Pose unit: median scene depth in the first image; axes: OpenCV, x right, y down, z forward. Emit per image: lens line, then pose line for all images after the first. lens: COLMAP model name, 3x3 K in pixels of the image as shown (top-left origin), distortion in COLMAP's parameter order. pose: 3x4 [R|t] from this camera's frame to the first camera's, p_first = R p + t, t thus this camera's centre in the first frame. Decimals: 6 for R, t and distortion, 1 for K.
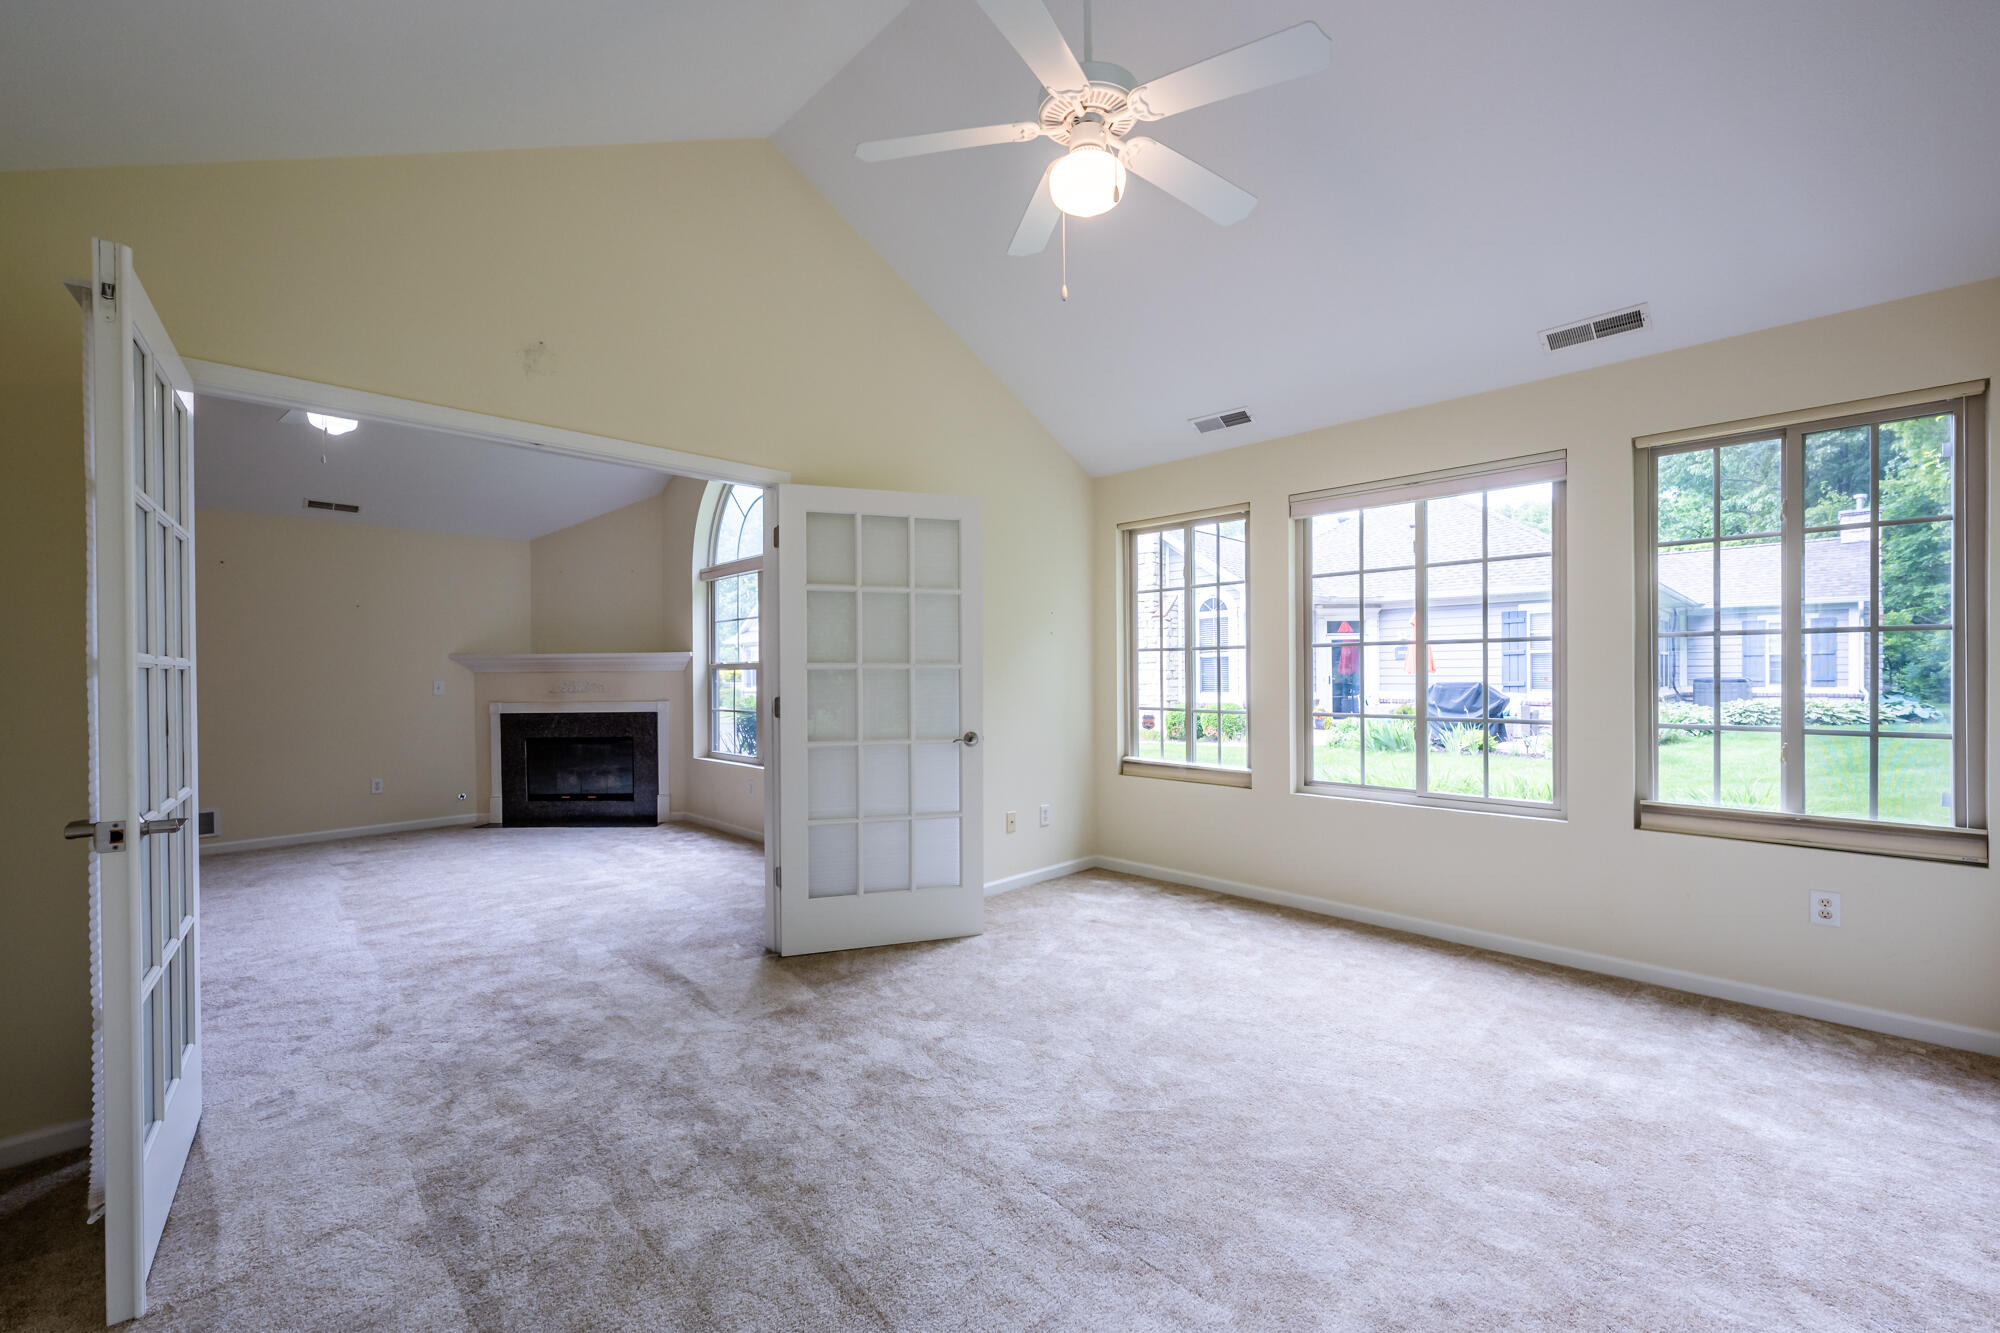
lens RADIAL K [[801.7, 0, 999.8], [0, 801.7, 678.4], [0, 0, 1]] dist [0.001417, 0.000325]
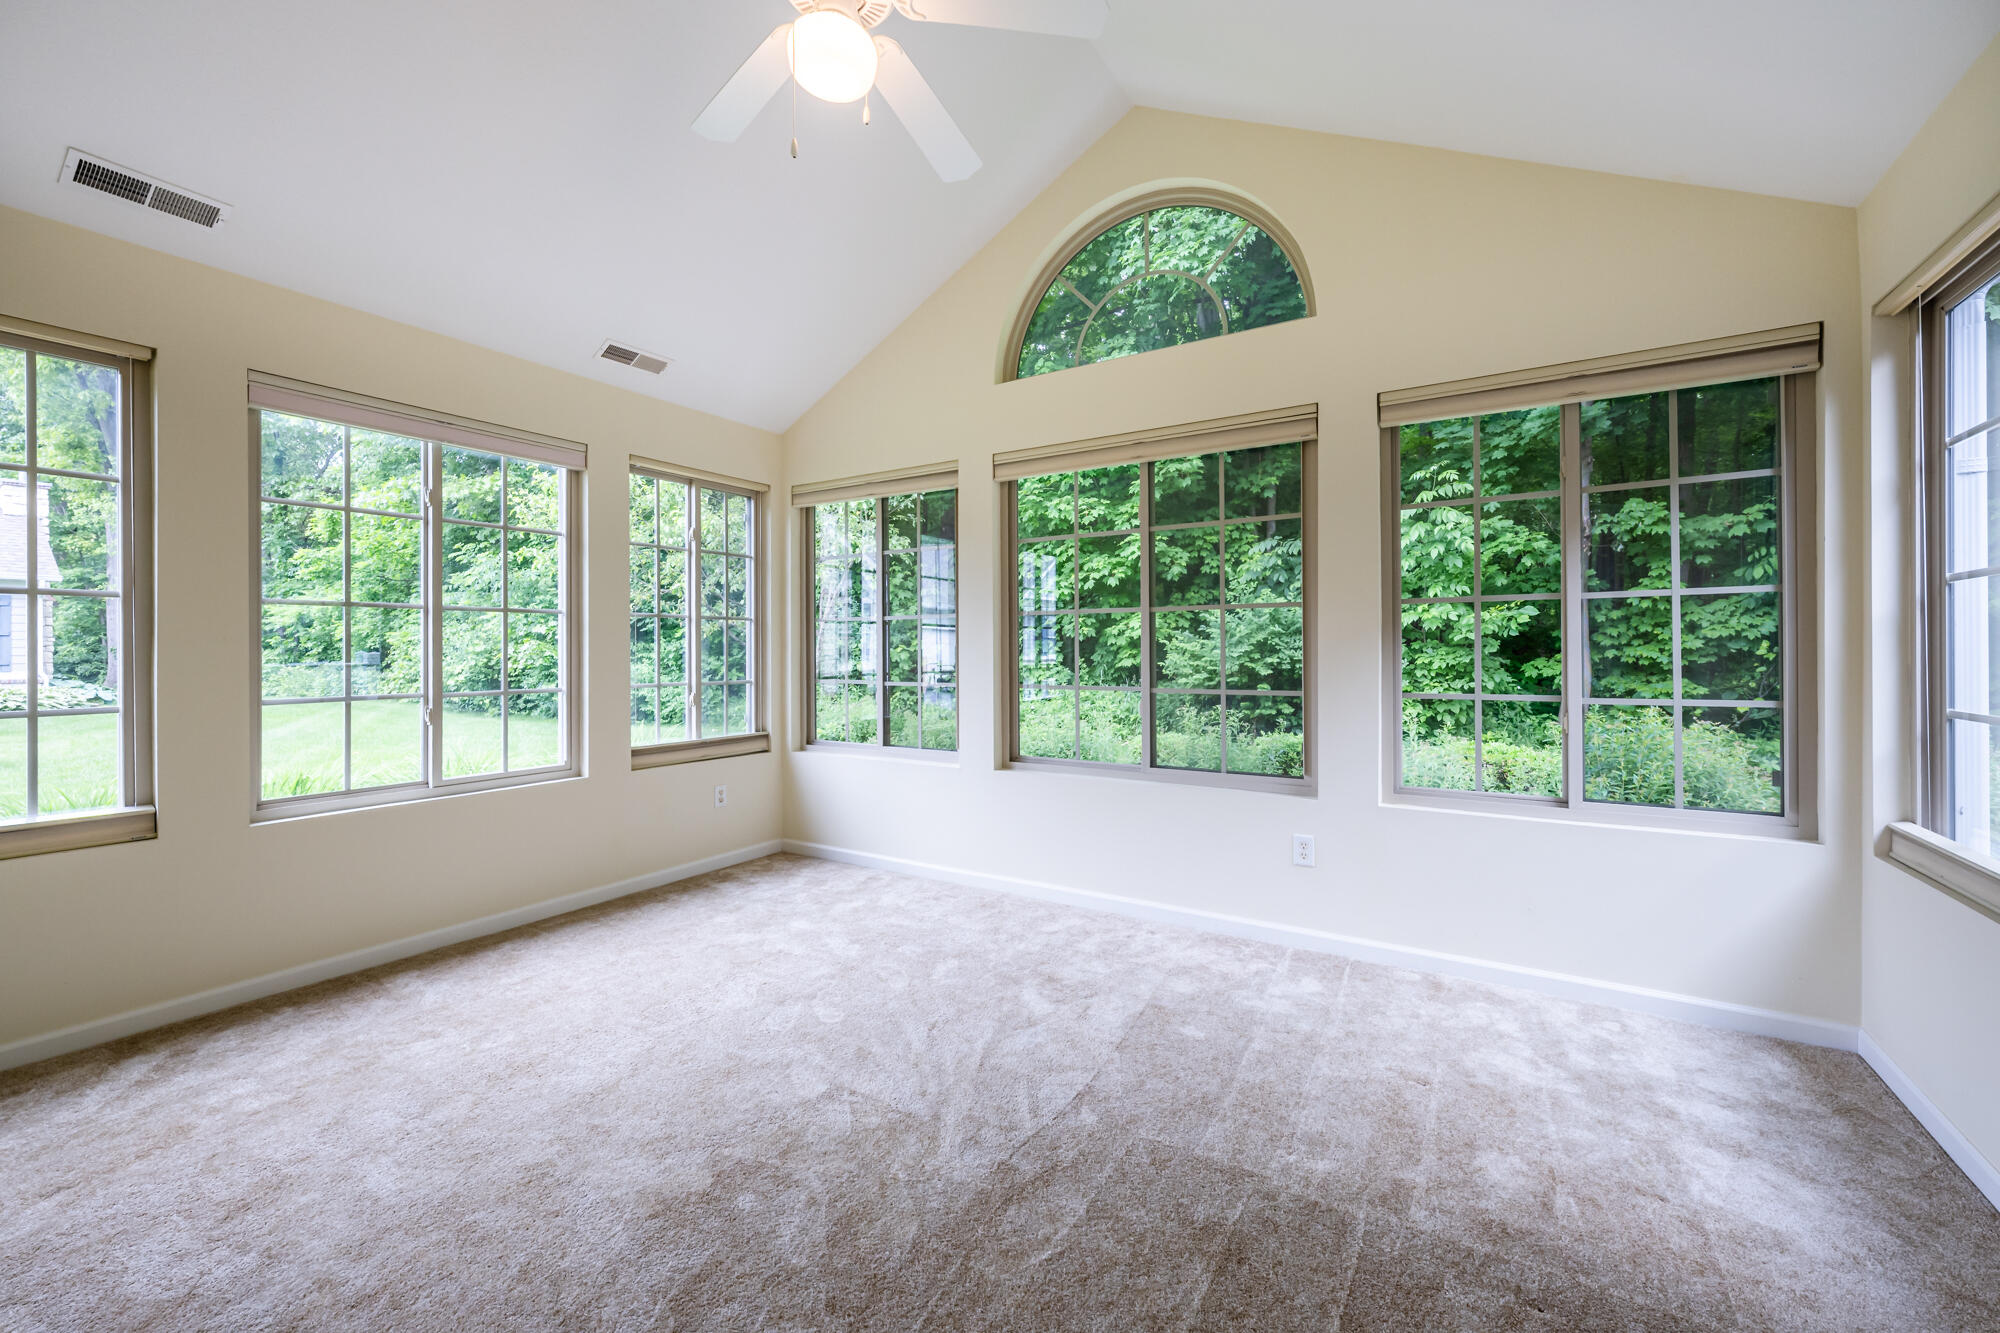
lens RADIAL K [[801.7, 0, 1001.7], [0, 801.7, 655.1], [0, 0, 1]] dist [0.001417, 0.000325]
pose [[-0.230951, -0.005210, 0.972951, -0.476745], [0.006142, 0.999958, 0.006812, 0.004016], [-0.972946, 0.007549, -0.230910, 0.641824]]
